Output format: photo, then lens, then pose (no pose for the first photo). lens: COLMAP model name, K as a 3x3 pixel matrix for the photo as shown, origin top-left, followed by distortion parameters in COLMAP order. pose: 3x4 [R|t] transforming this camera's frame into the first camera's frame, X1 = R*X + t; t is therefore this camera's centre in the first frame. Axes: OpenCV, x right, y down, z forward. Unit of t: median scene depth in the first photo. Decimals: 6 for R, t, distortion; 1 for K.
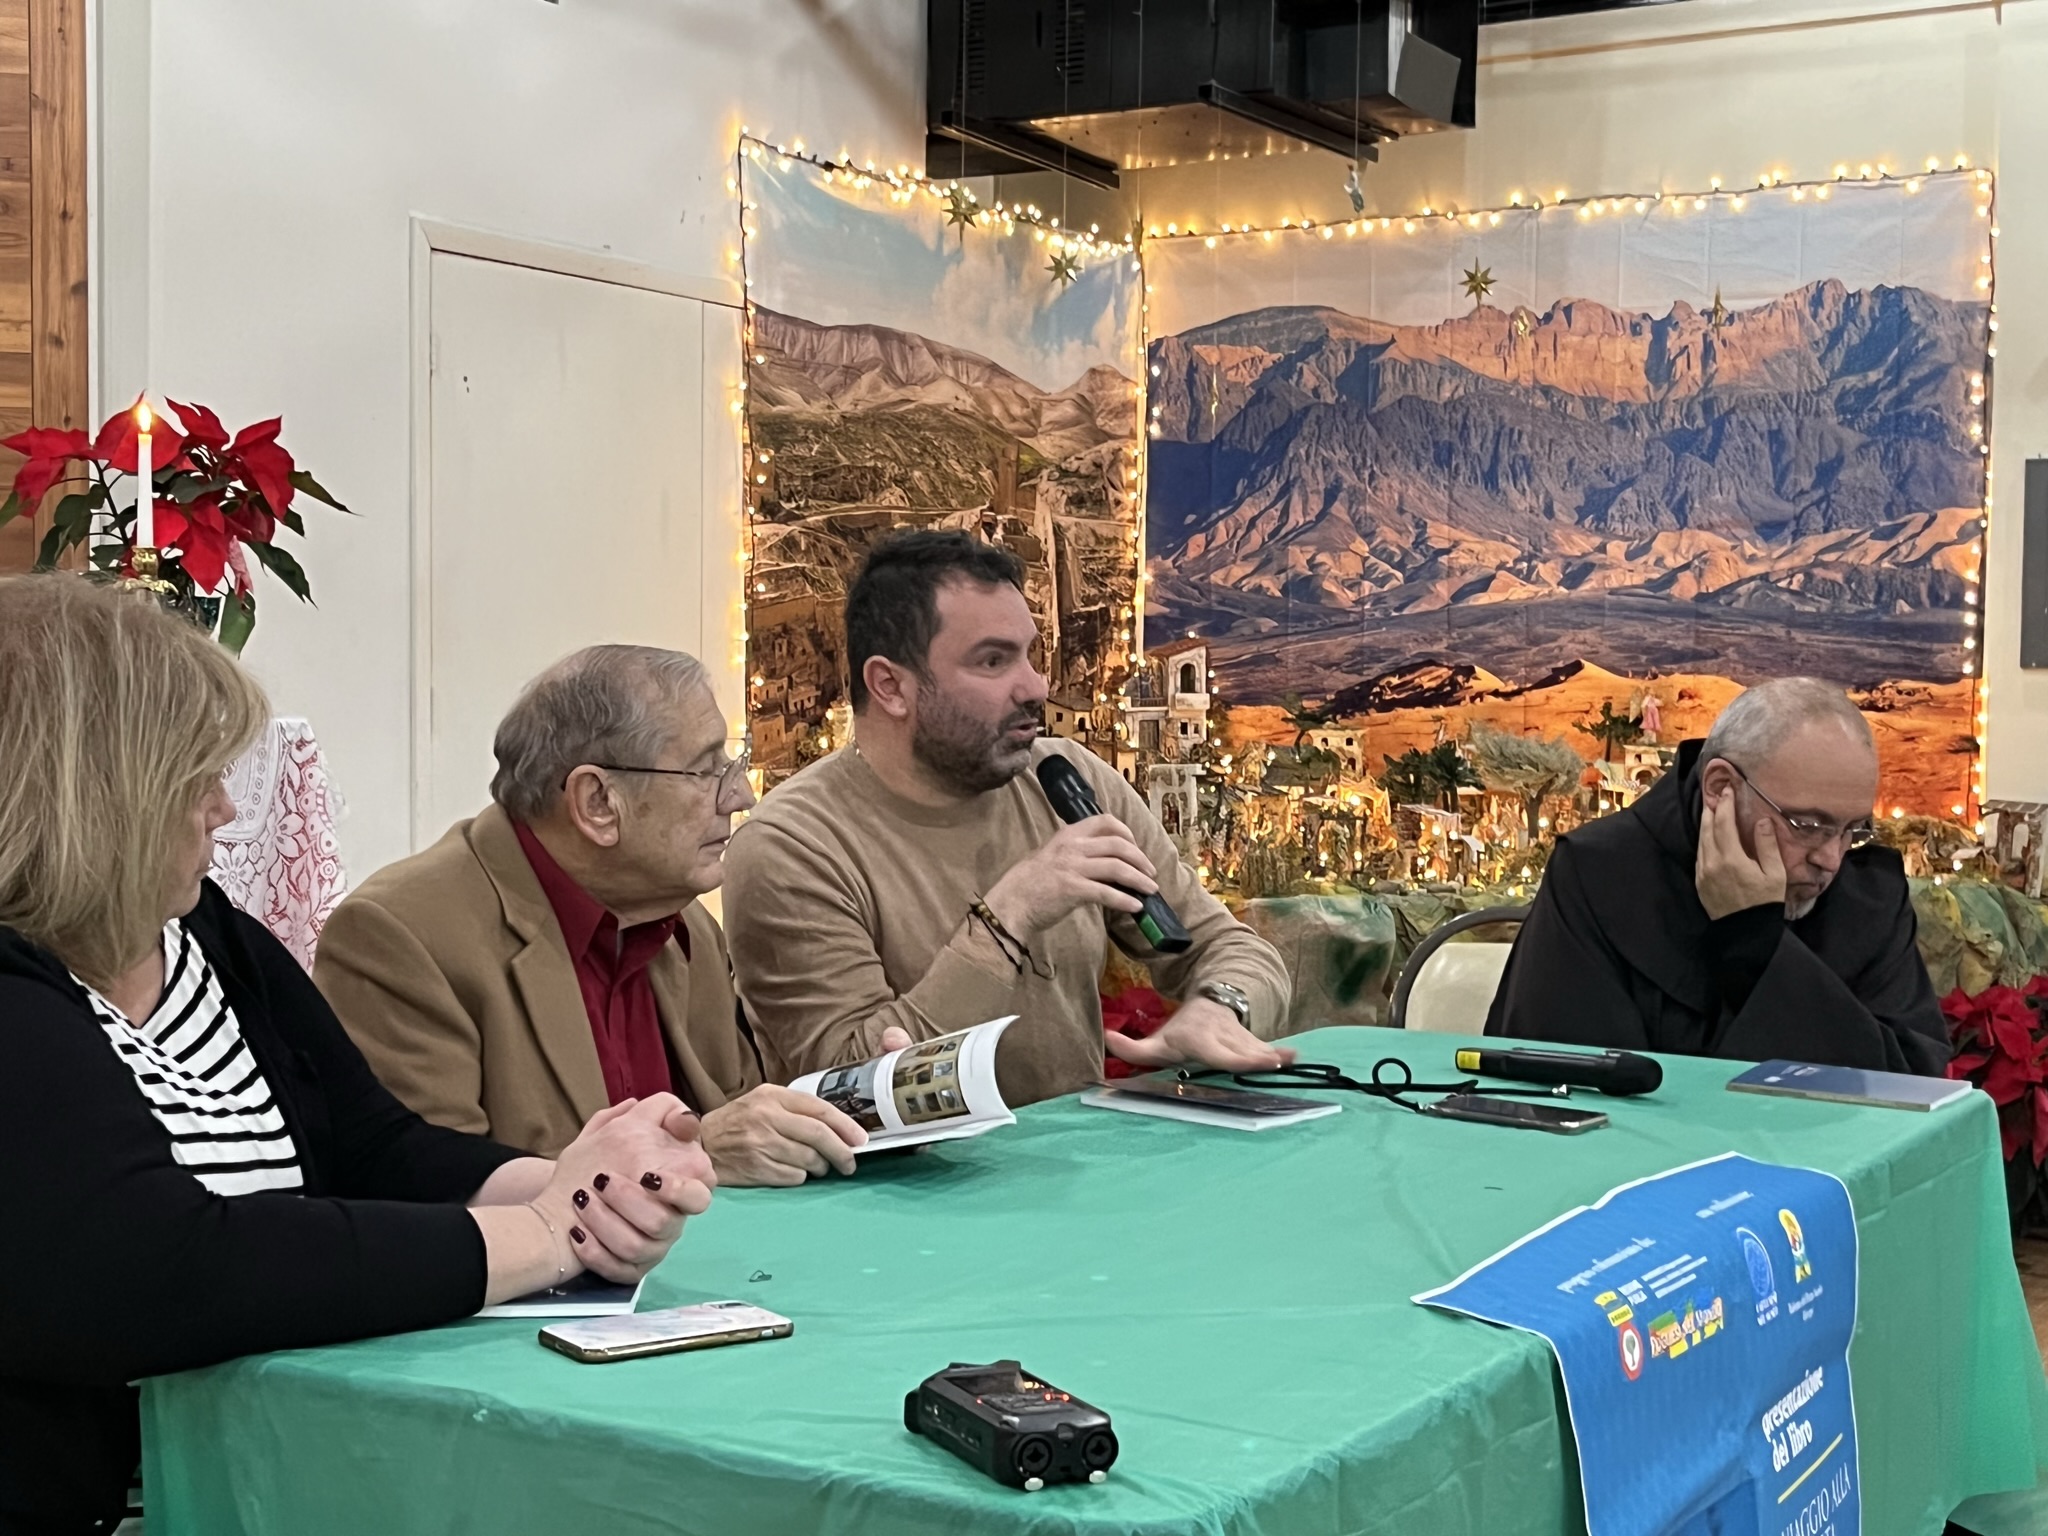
lens RADIAL K [[2736.3, 0, 1024.0], [0, 2736.3, 768.0], [0, 0, 1]] dist [0.179313, -0.724027]
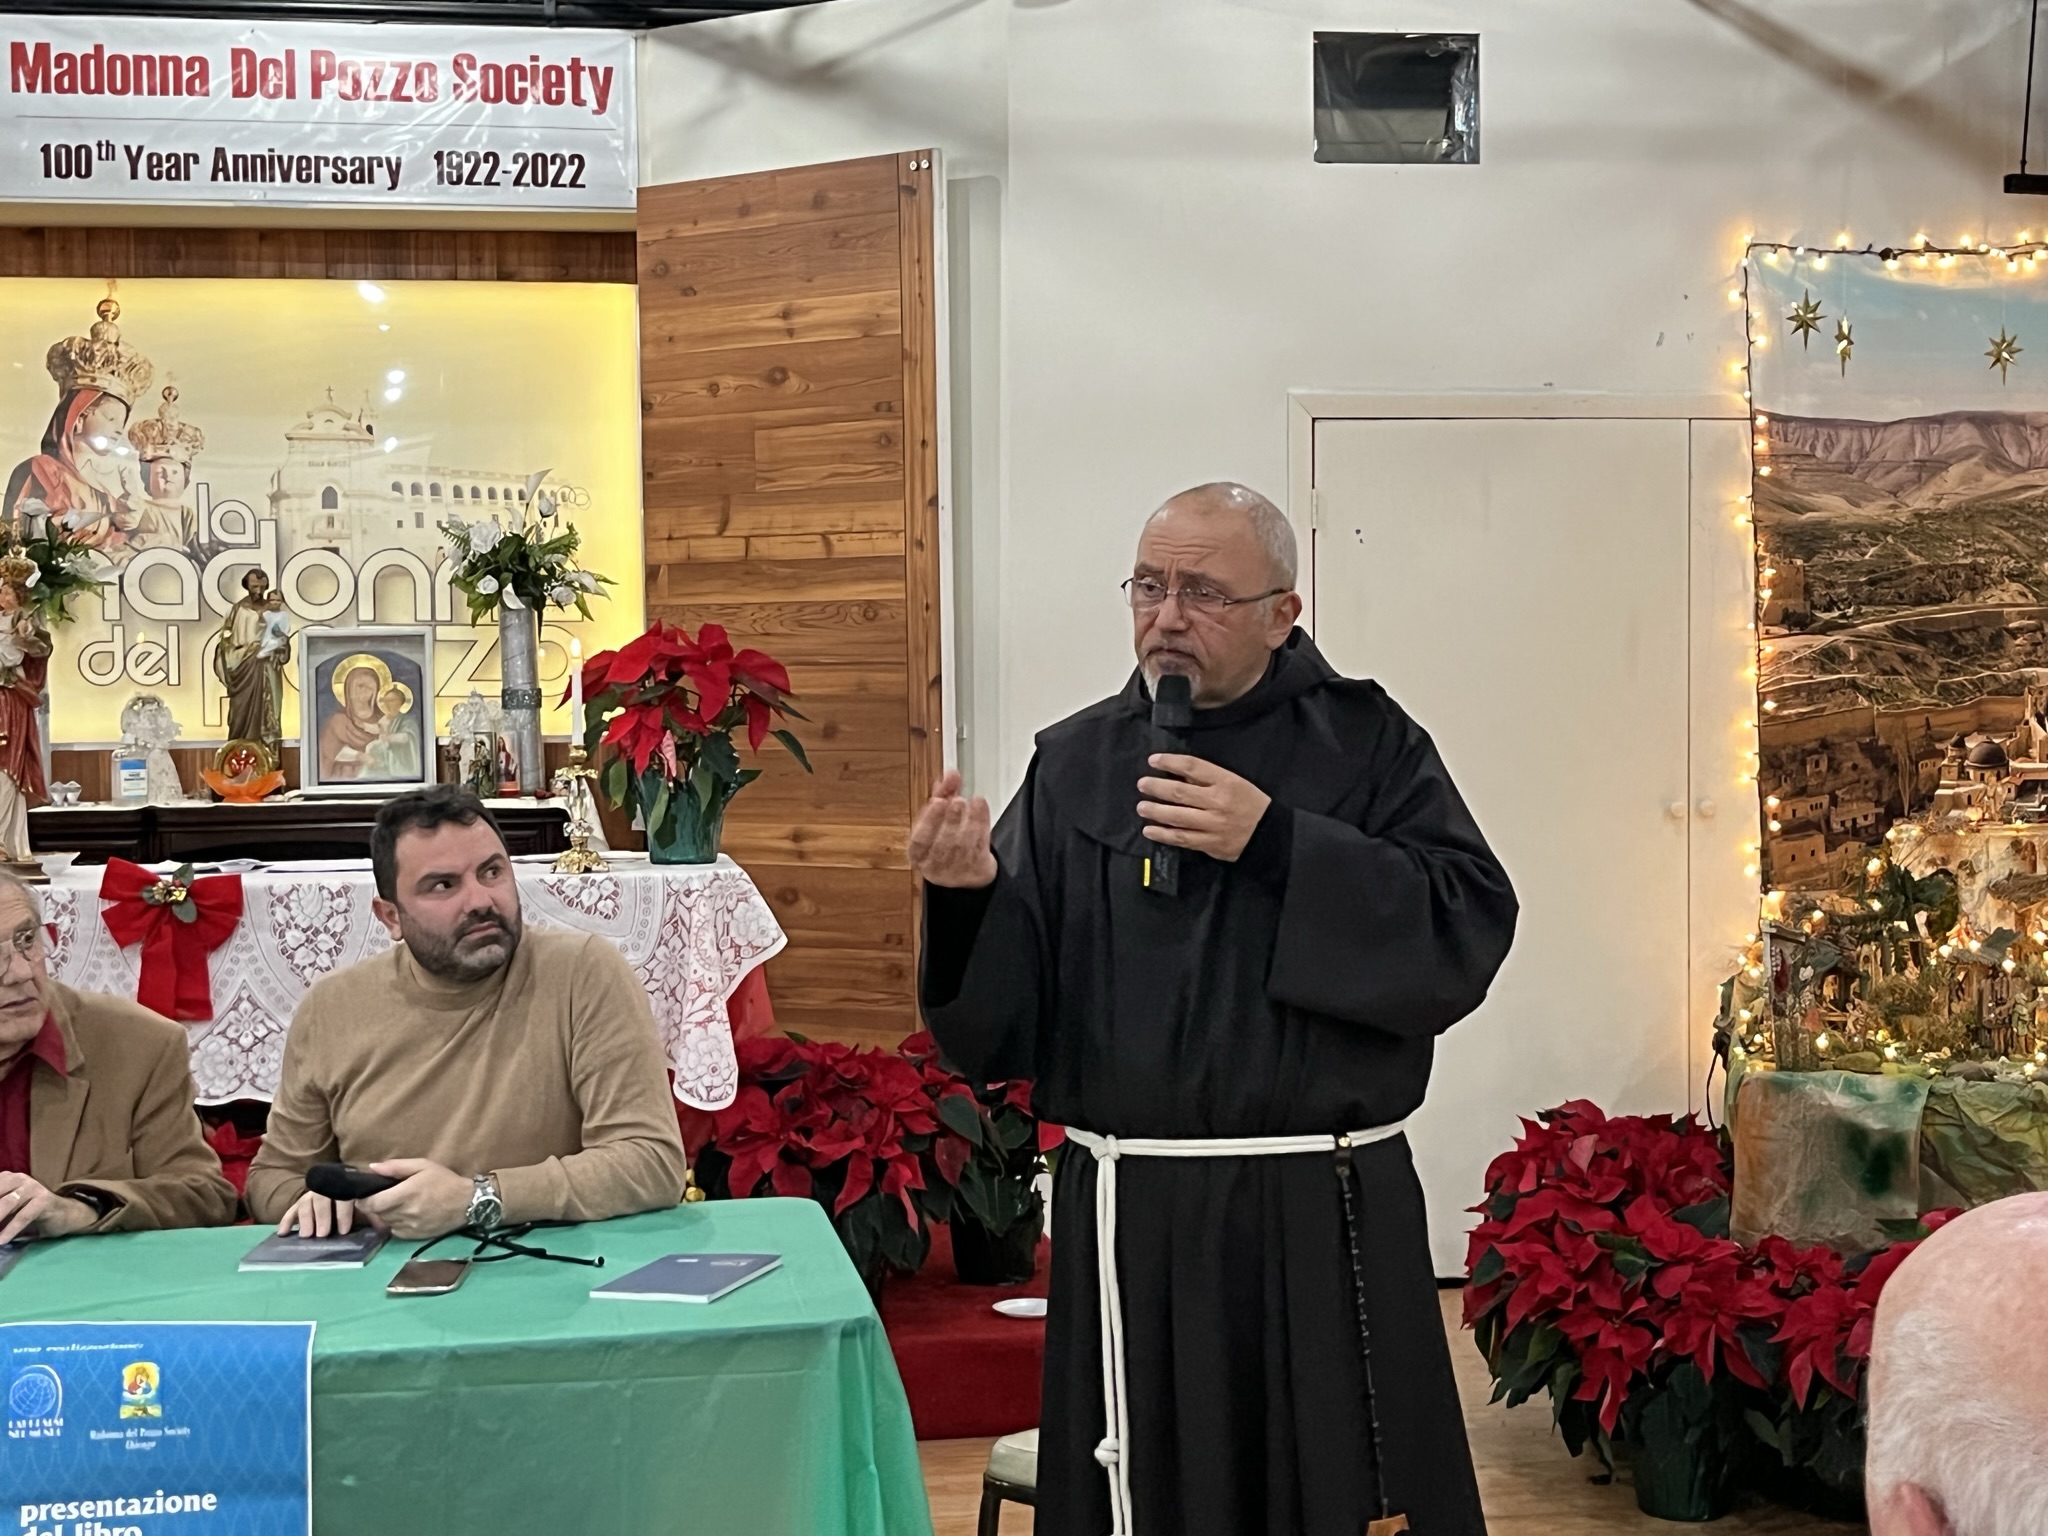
lens RADIAL K [[3017.6, 0, 1024.0], [0, 3017.6, 768.0], [0, 0, 1]] dist [0.000714, -0.055539]
pose [[0.658043, 0.009608, -0.752919, 0.519492], [-0.012206, 0.999923, 0.002092, -0.041202], [0.752882, 0.007813, 0.658110, 0.099362]]
